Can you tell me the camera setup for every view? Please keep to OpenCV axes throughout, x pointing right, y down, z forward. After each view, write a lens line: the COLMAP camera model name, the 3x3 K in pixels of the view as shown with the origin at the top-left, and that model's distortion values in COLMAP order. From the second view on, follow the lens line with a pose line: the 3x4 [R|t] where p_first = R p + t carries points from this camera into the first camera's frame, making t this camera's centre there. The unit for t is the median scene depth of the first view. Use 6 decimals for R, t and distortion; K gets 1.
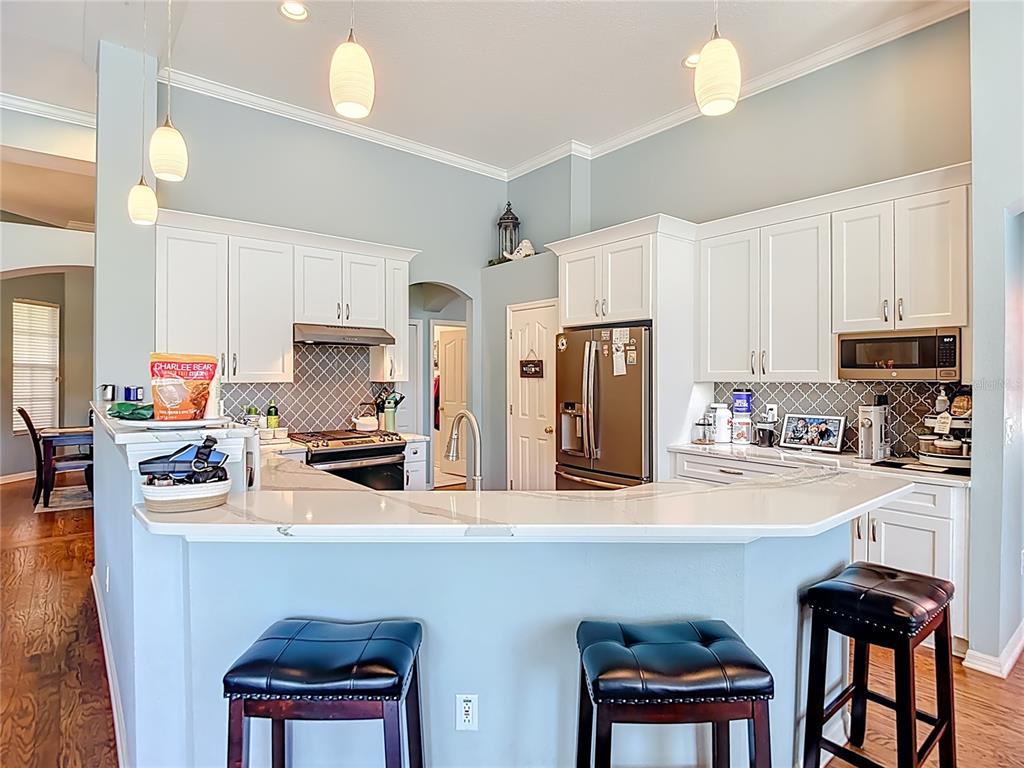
lens RADIAL K [[546.1, 0, 514.0], [0, 546.1, 381.6], [0, 0, 1]] dist [-0.003043, -0.023876]
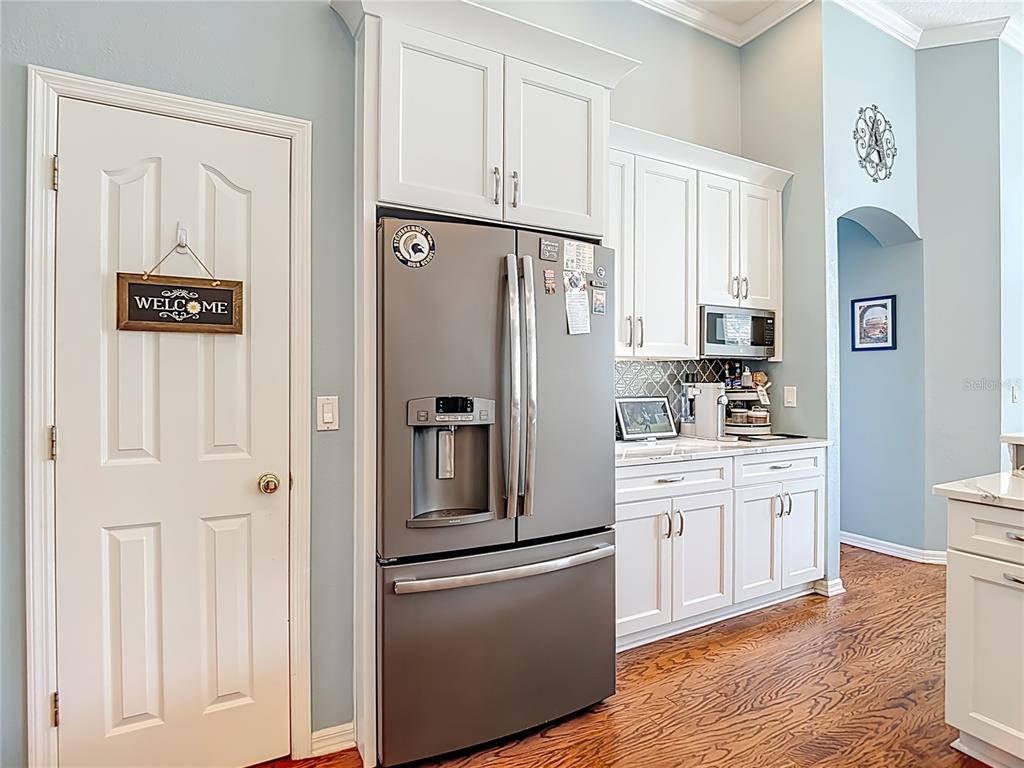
lens RADIAL K [[546.1, 0, 514.0], [0, 546.1, 381.6], [0, 0, 1]] dist [-0.003043, -0.023876]
pose [[0.194903, -0.003695, 0.980816, -0.308045], [0.011325, 0.999935, 0.001517, 0.029696], [-0.980757, 0.010813, 0.194932, 0.956826]]
